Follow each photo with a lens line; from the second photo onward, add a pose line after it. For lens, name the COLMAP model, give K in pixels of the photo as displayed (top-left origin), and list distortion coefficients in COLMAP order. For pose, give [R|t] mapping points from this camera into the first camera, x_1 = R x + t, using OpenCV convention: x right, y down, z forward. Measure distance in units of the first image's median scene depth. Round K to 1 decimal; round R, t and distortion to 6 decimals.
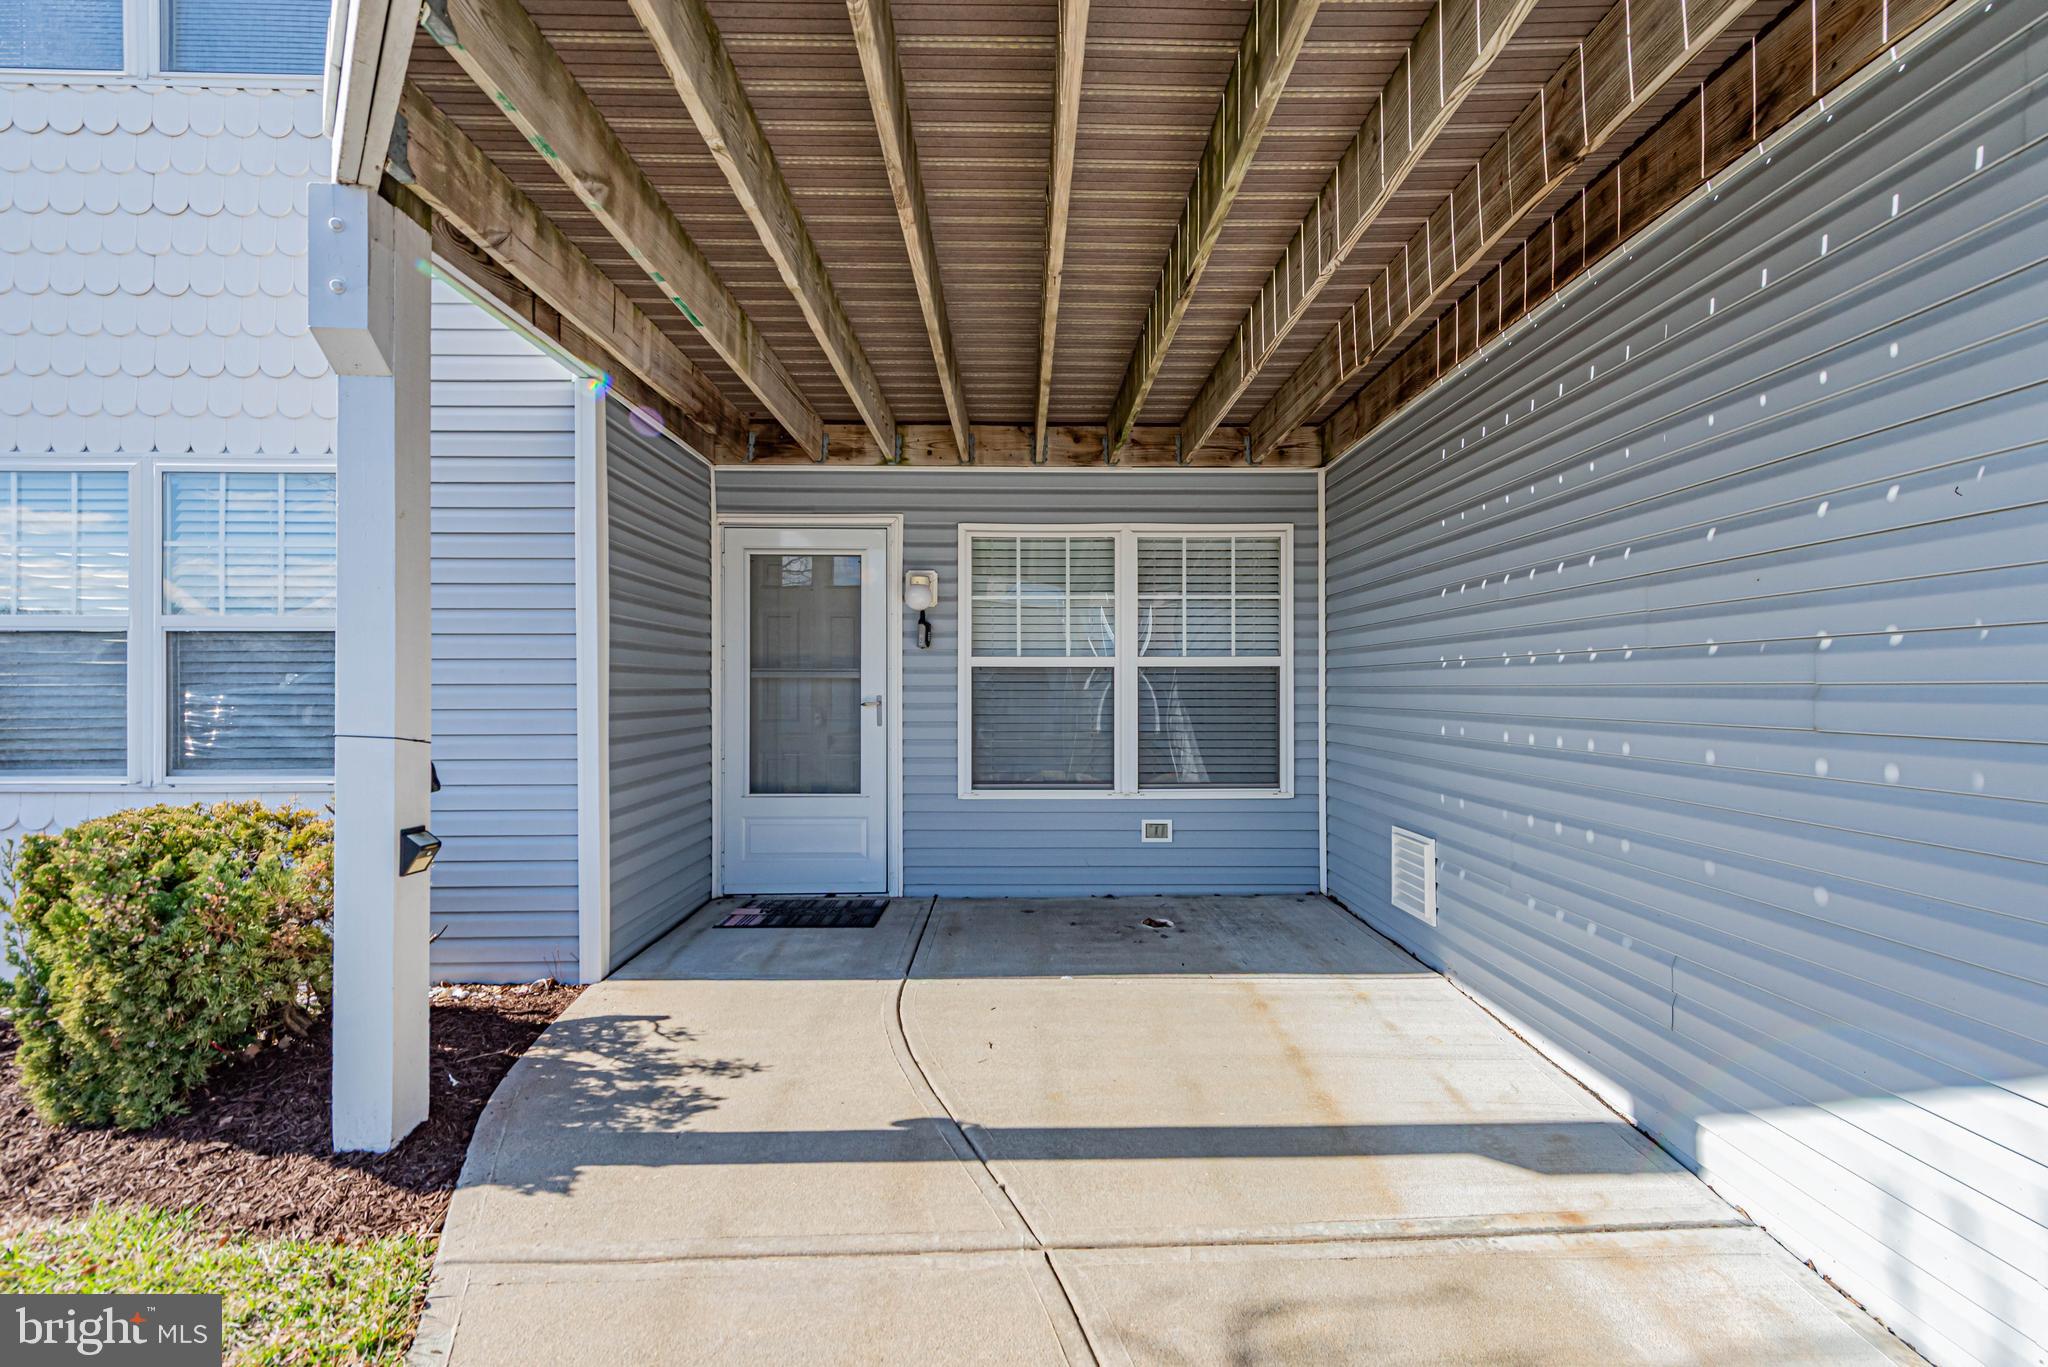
lens RADIAL K [[805.9, 0, 1022.3], [0, 805.9, 687.7], [0, 0, 1]] dist [0.002171, -0.000545]
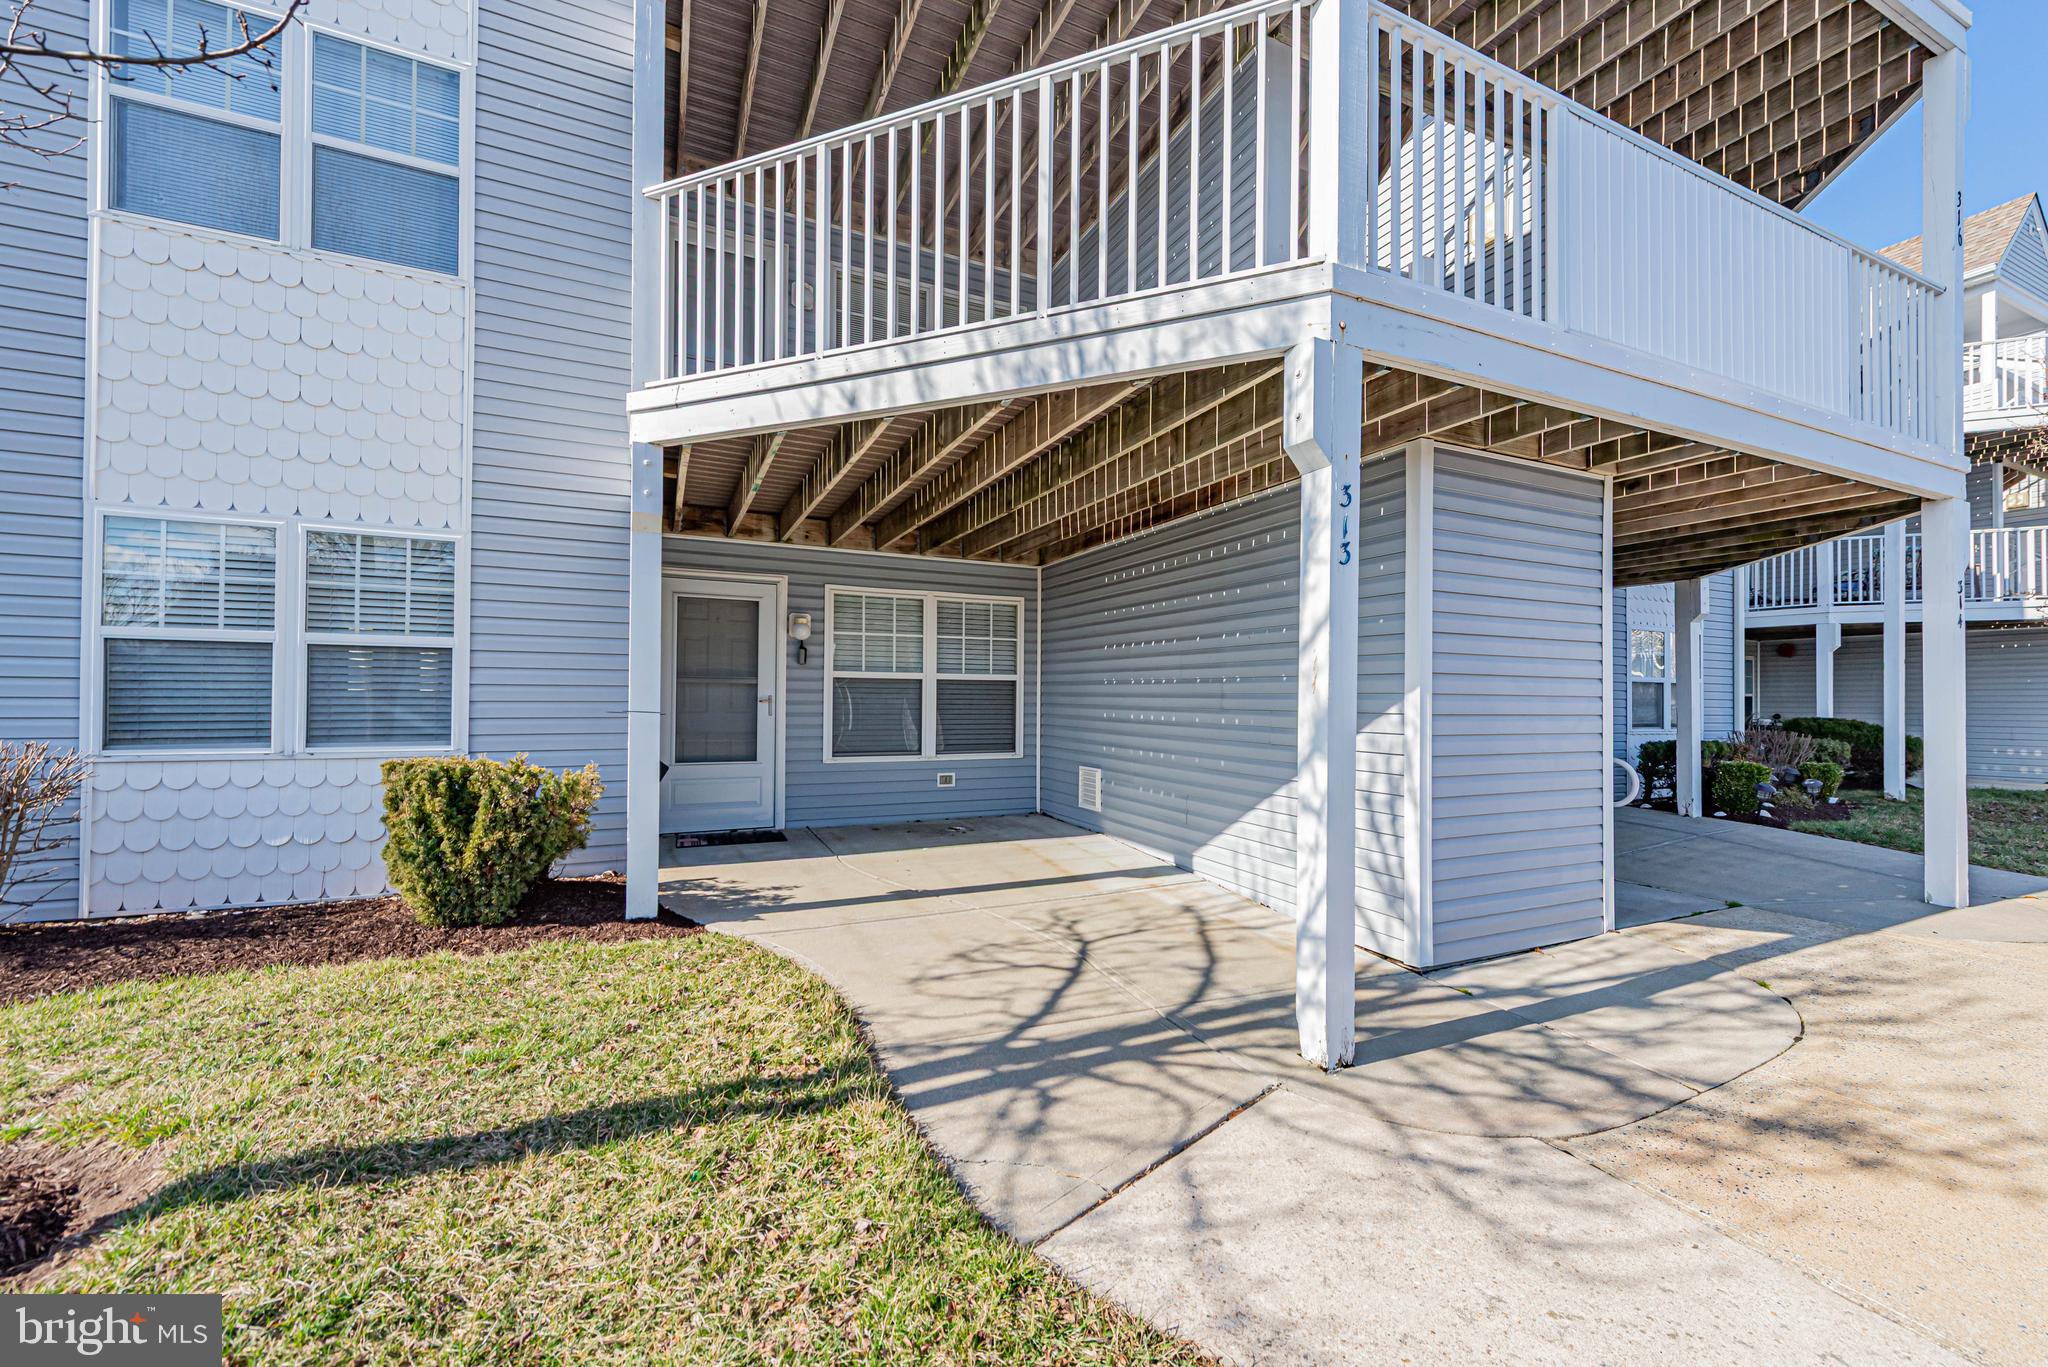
lens RADIAL K [[805.9, 0, 1022.3], [0, 805.9, 687.7], [0, 0, 1]] dist [0.002171, -0.000545]
pose [[0.915761, 0.013582, 0.401493, -0.359578], [-0.010934, 0.999901, -0.008886, 0.003603], [-0.401574, 0.003748, 0.915819, -0.575457]]
